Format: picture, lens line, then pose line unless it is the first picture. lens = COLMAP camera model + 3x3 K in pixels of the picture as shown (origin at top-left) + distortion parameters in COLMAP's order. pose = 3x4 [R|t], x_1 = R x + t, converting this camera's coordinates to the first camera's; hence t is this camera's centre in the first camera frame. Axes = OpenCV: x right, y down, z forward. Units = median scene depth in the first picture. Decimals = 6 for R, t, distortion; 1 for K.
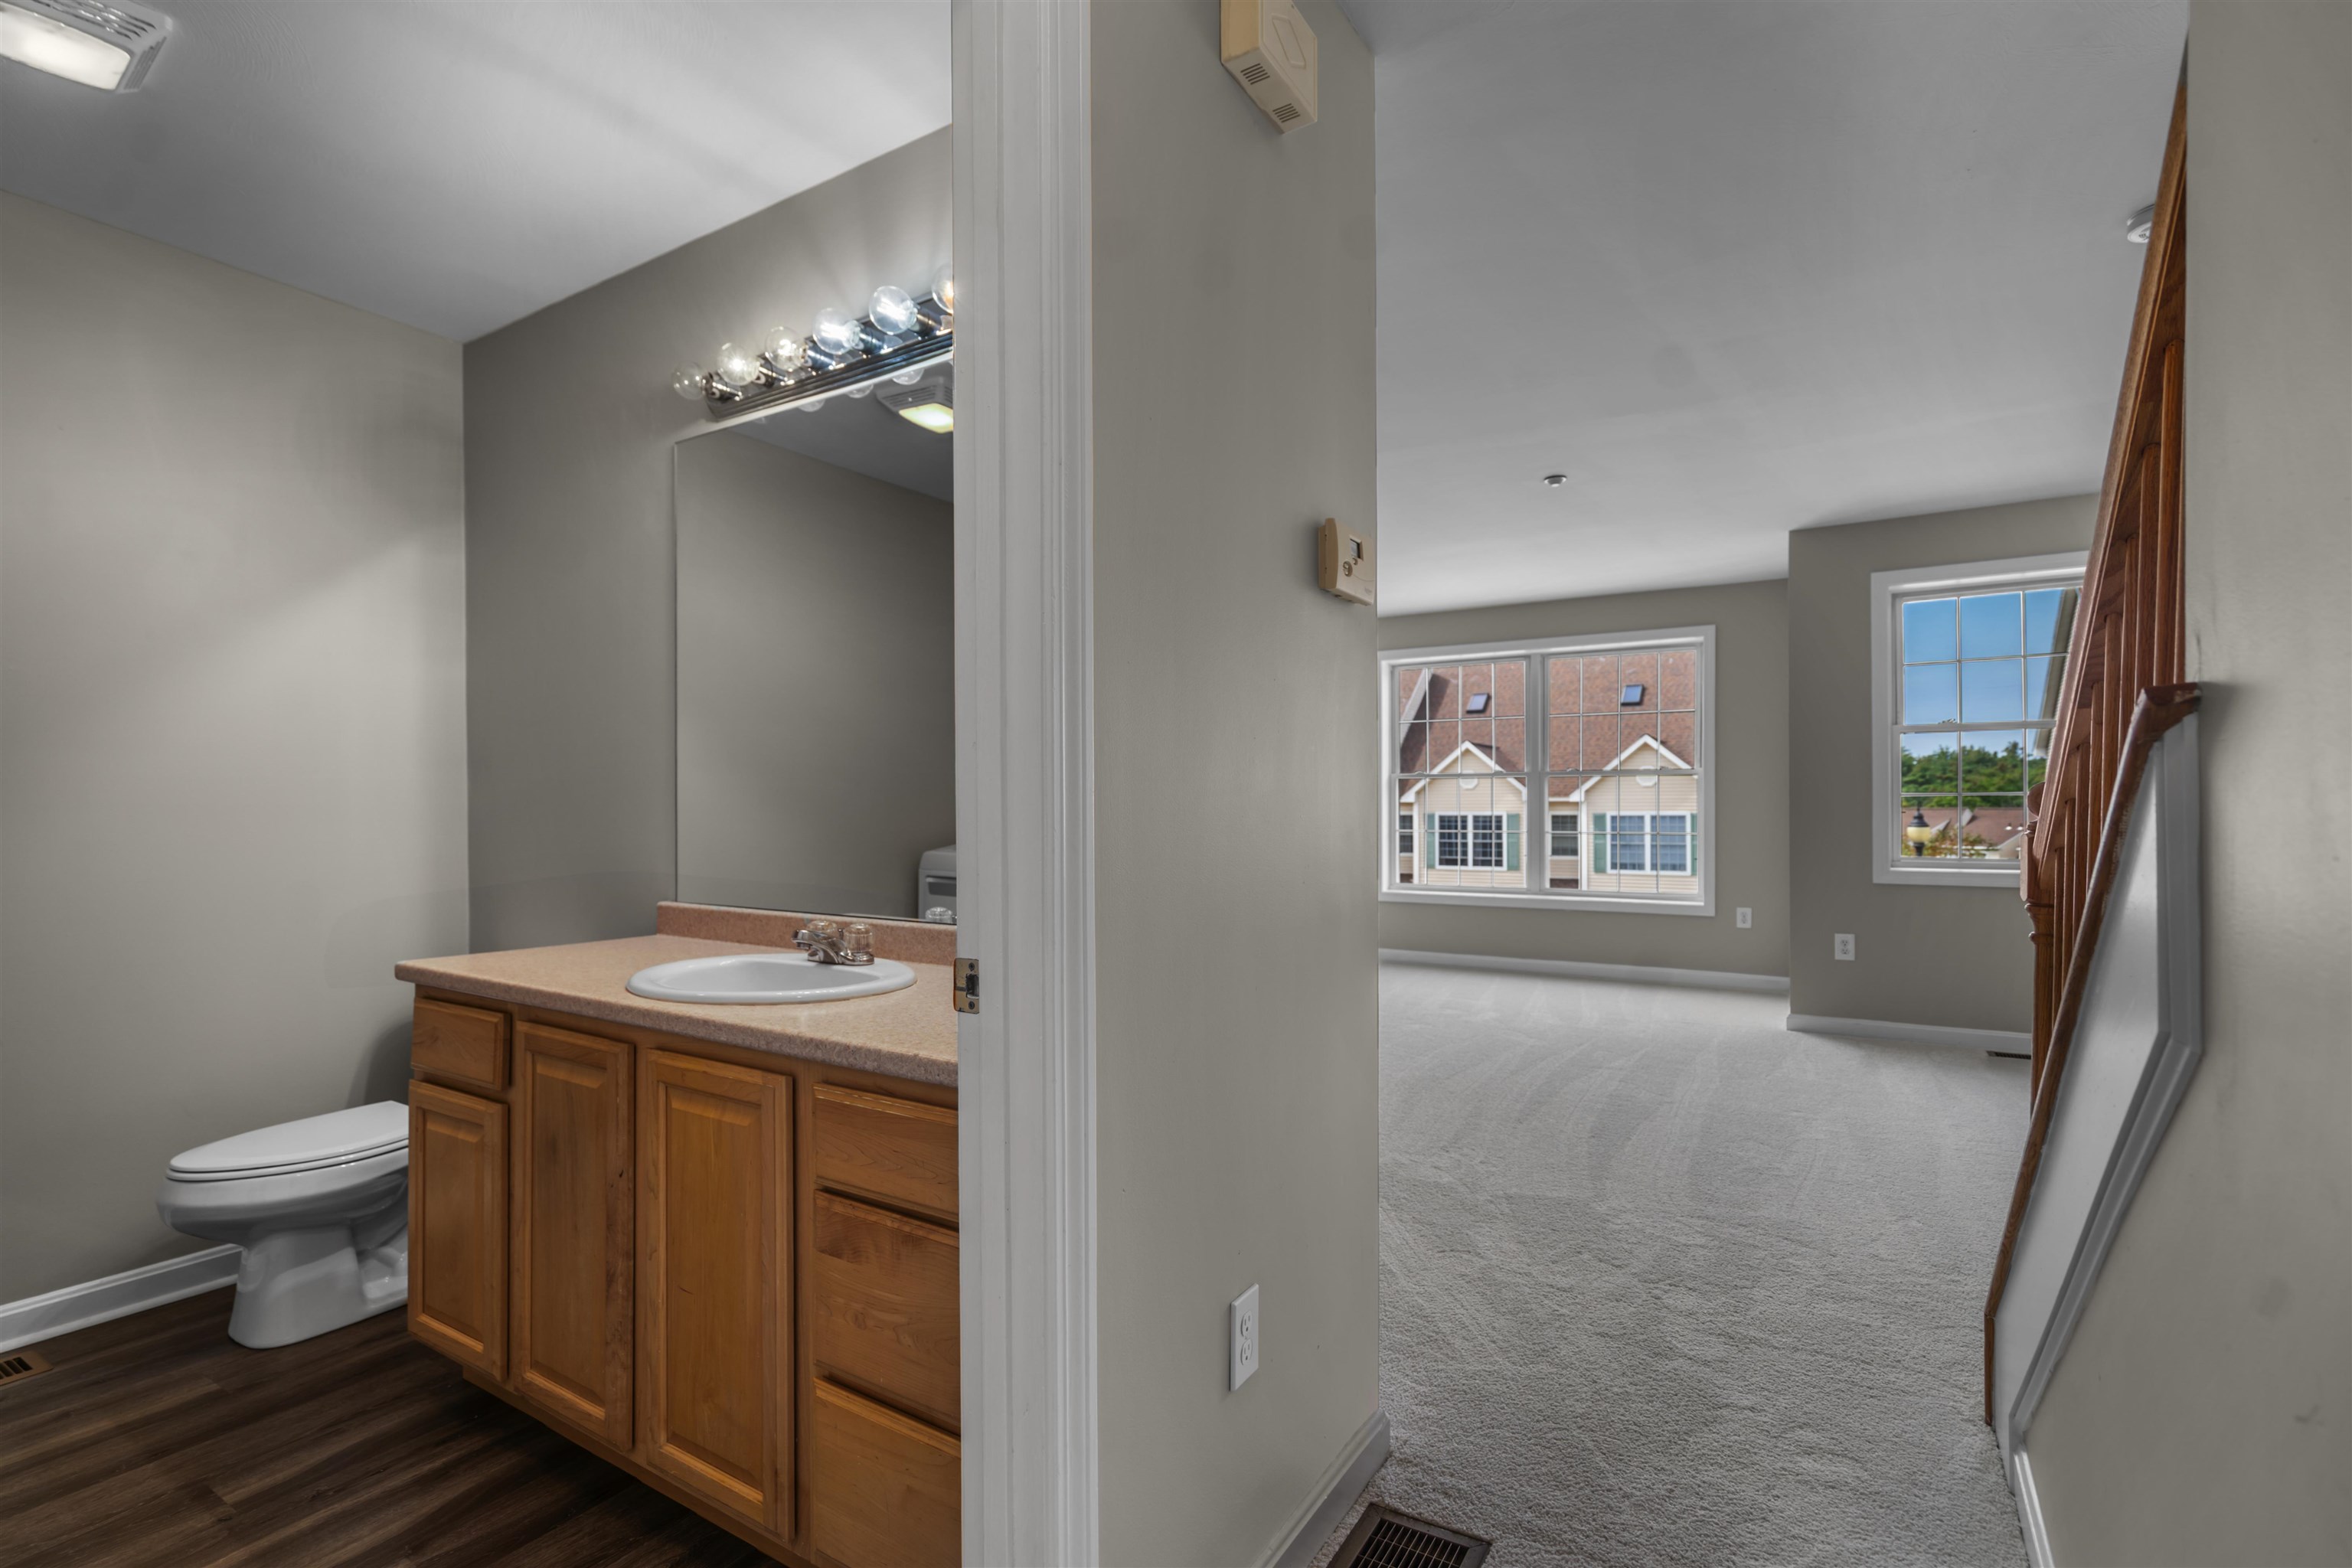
lens RADIAL K [[1079.7, 0, 1166.1], [0, 1079.7, 811.4], [0, 0, 1]] dist [-0.002513, 0.002917]
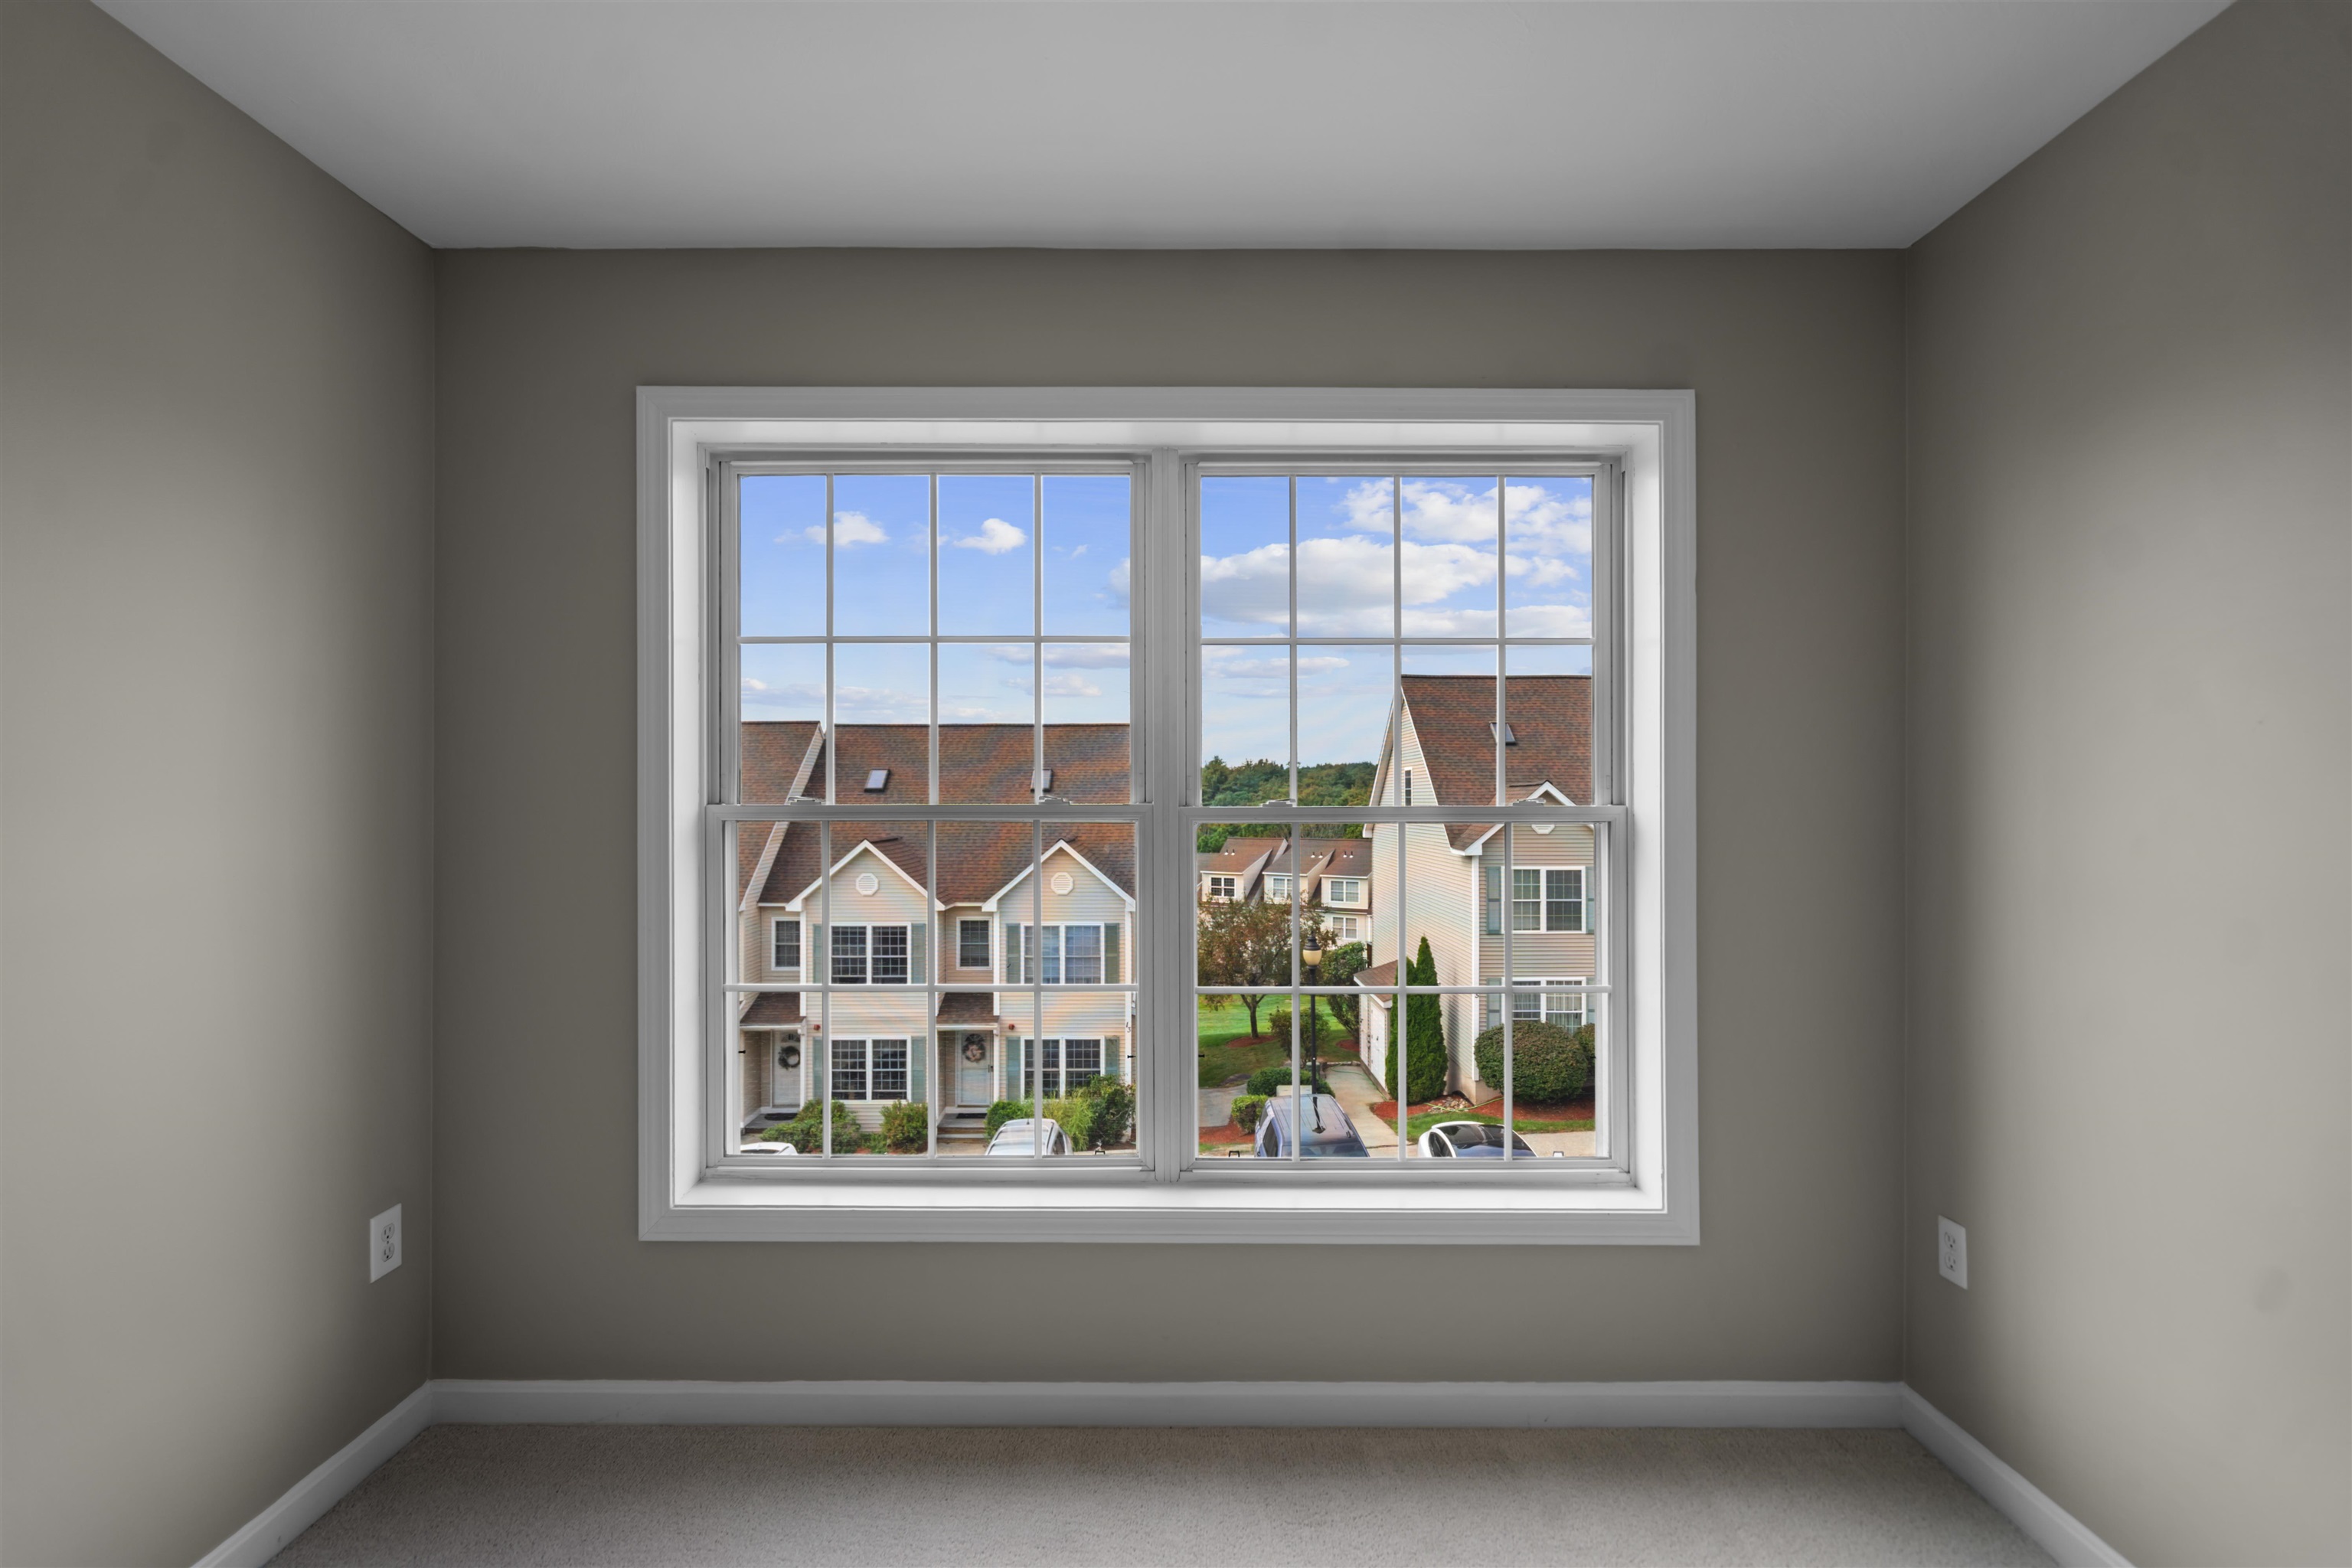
lens RADIAL K [[1079.7, 0, 1163.3], [0, 1079.7, 773.1], [0, 0, 1]] dist [-0.002513, 0.002917]
pose [[0.856241, 0.016896, 0.516300, 0.189349], [0.002441, 0.999321, -0.036752, -0.038120], [-0.516570, 0.032729, 0.855619, 0.788140]]
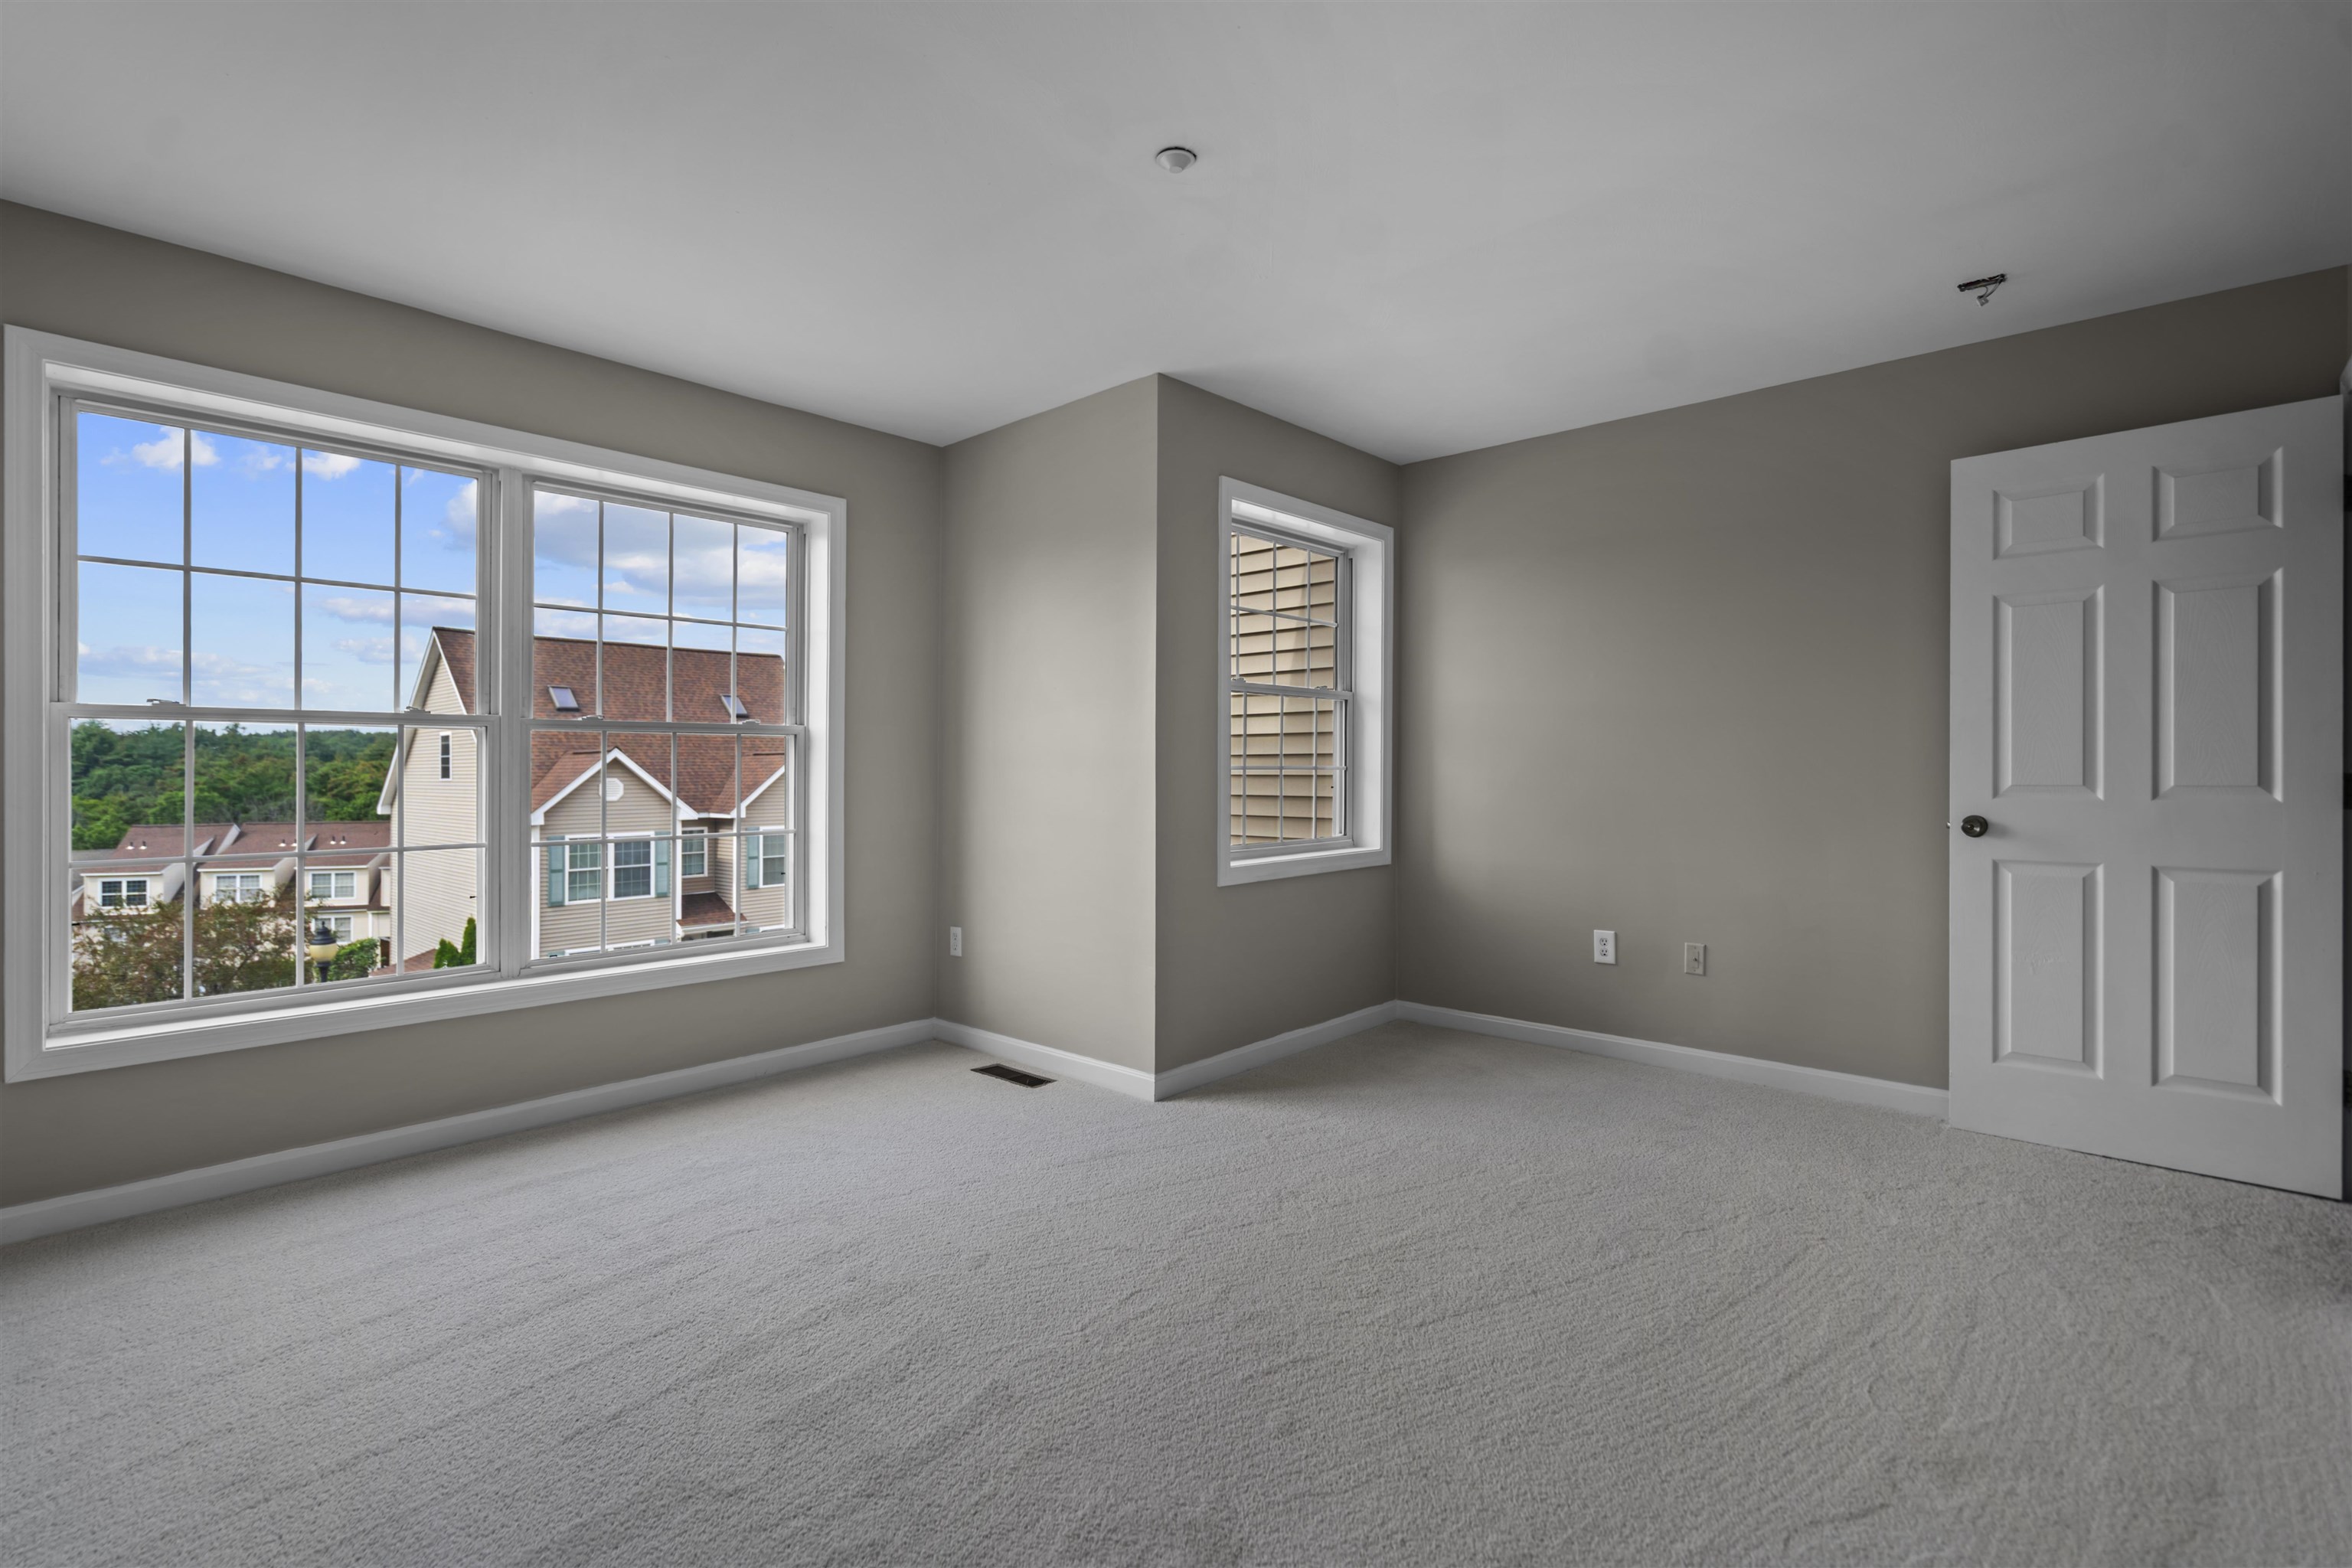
lens RADIAL K [[1079.7, 0, 1176.6], [0, 1079.7, 762.8], [0, 0, 1]] dist [-0.002513, 0.002917]
pose [[0.188460, 0.010353, 0.982026, -0.073697], [0.016738, 0.999765, -0.013752, -0.005556], [-0.981938, 0.019029, 0.188243, 0.684041]]
